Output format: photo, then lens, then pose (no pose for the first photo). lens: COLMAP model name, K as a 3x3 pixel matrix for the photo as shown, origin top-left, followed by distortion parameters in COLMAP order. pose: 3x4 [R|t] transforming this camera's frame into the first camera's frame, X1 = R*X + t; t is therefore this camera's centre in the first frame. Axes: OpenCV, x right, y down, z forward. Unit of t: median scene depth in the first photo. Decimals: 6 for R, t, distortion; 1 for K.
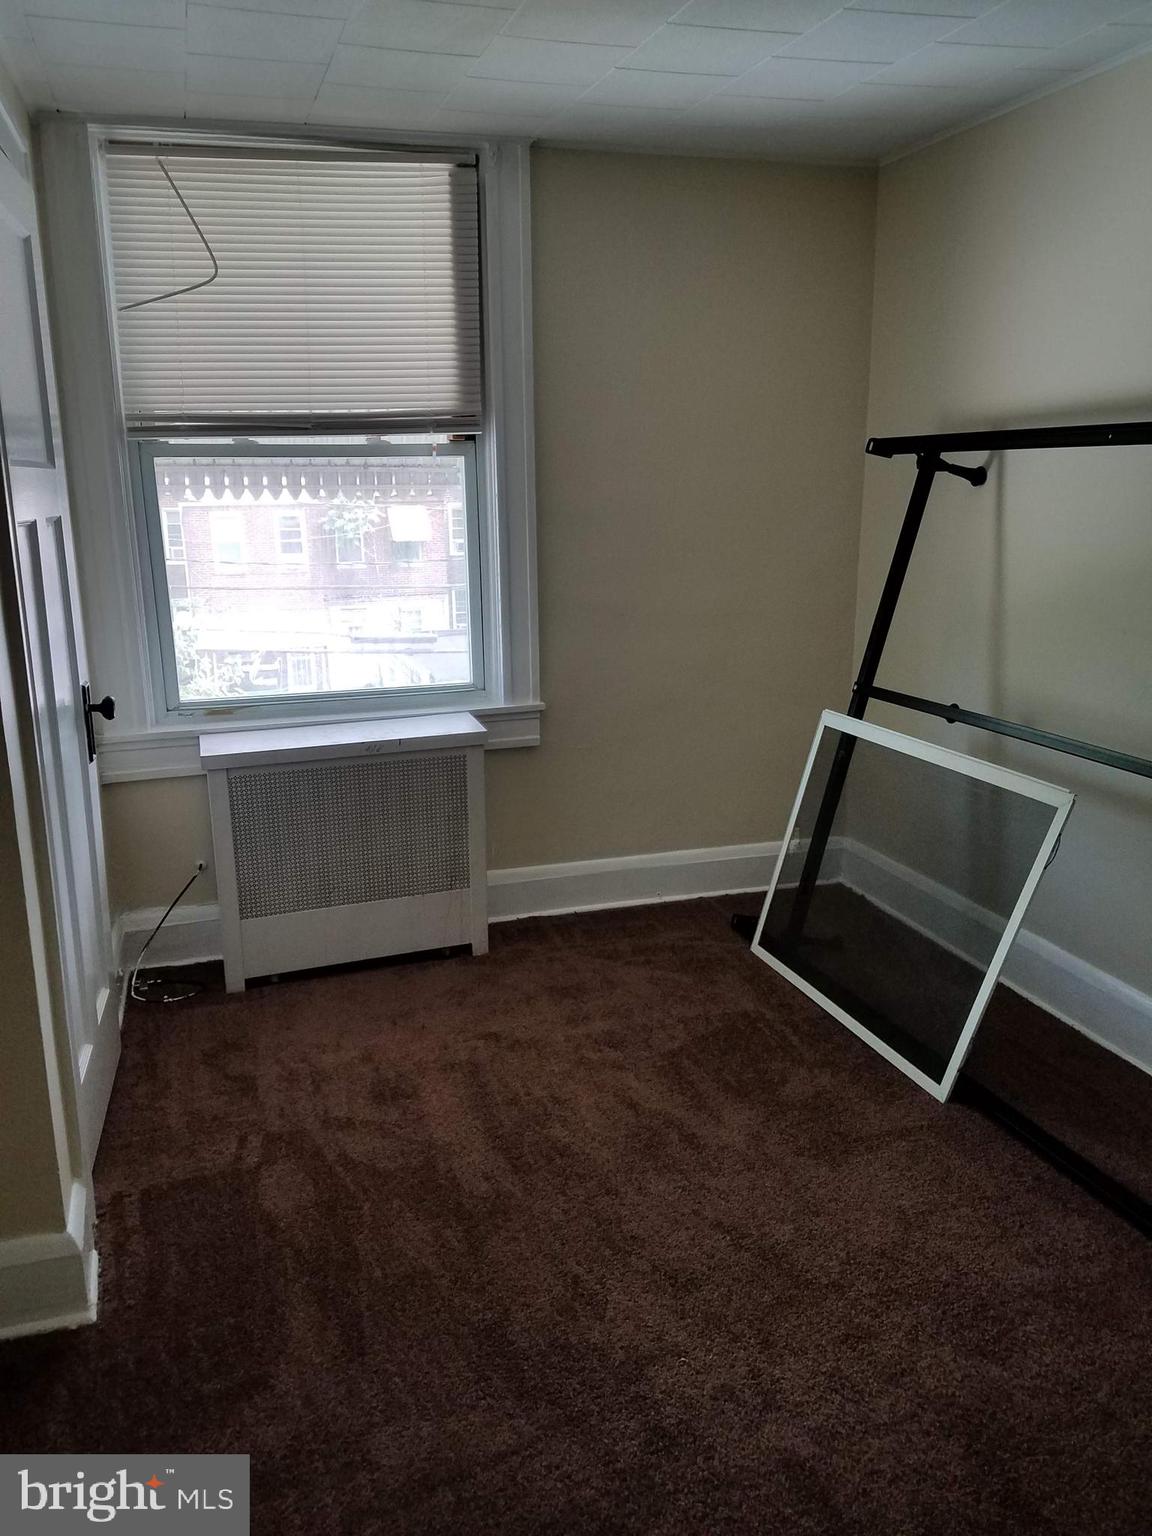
lens RADIAL K [[1166.9, 0, 533.6], [0, 1166.9, 750.2], [0, 0, 1]] dist [0.234549, -0.447790]
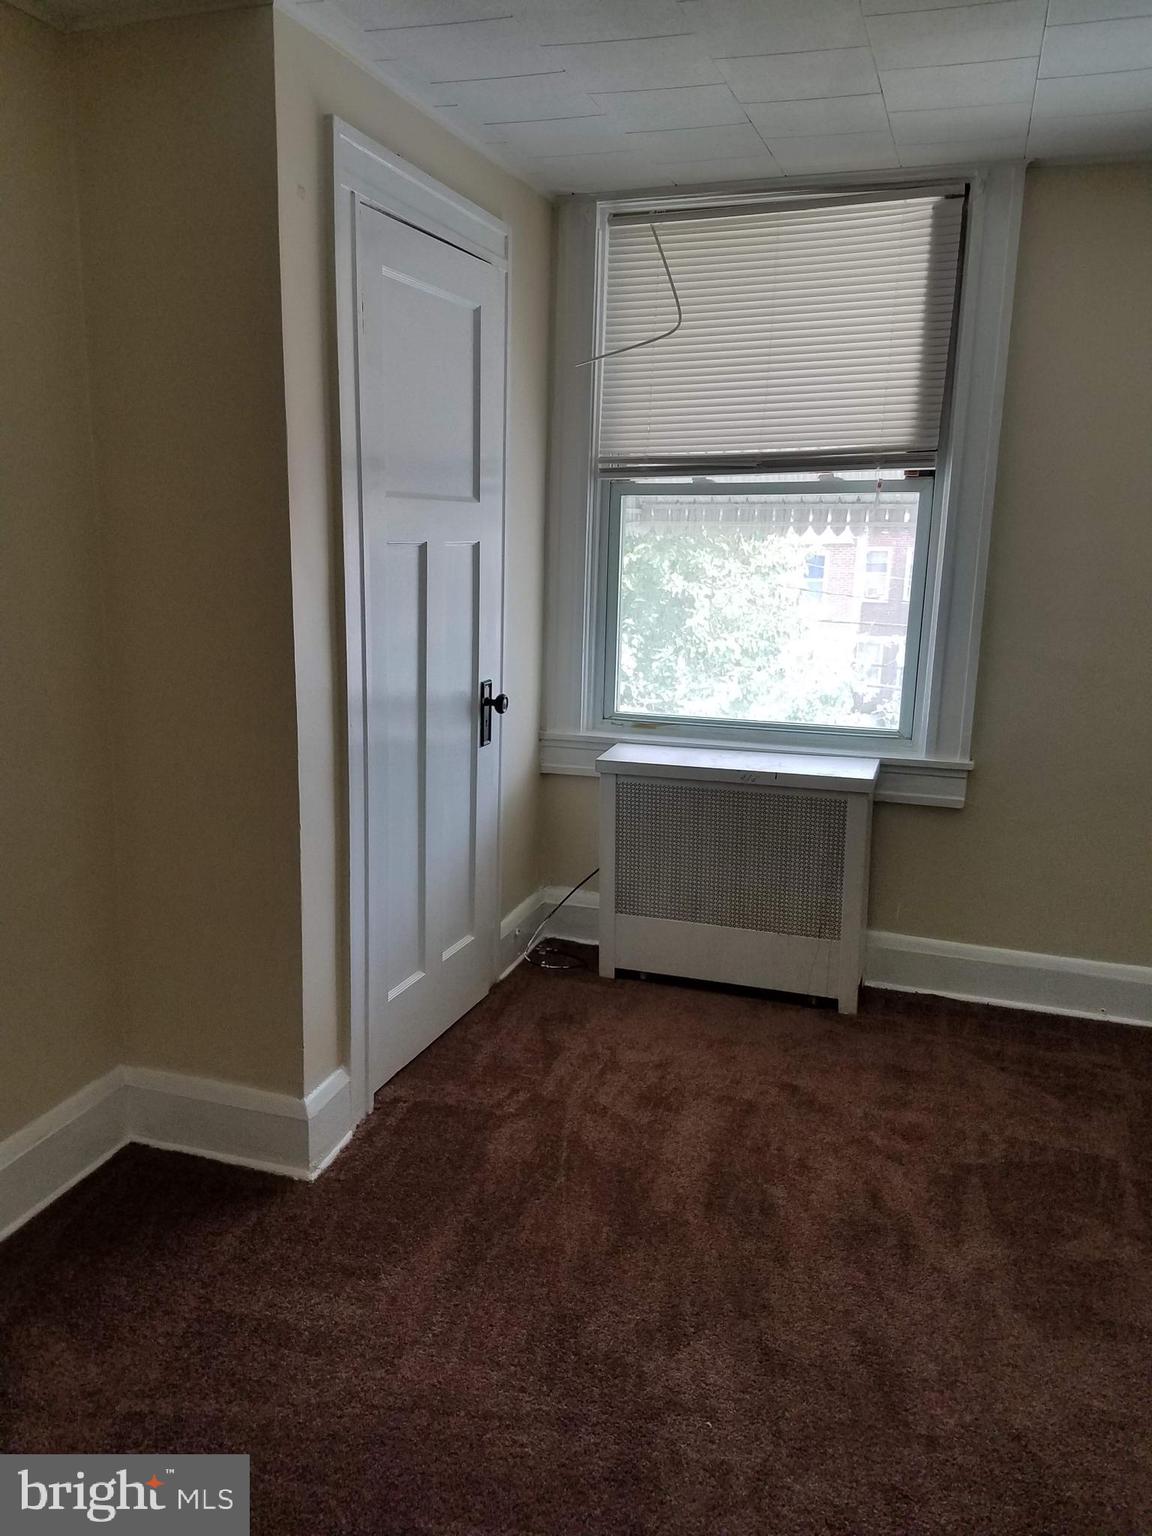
lens RADIAL K [[1181.1, 0, 521.1], [0, 1181.1, 750.9], [0, 0, 1]] dist [0.252765, -0.457402]
pose [[0.804417, 0.143144, -0.576561, 0.293407], [-0.160781, 0.986774, 0.020667, -0.013832], [0.571893, 0.076076, 0.816793, 0.040202]]
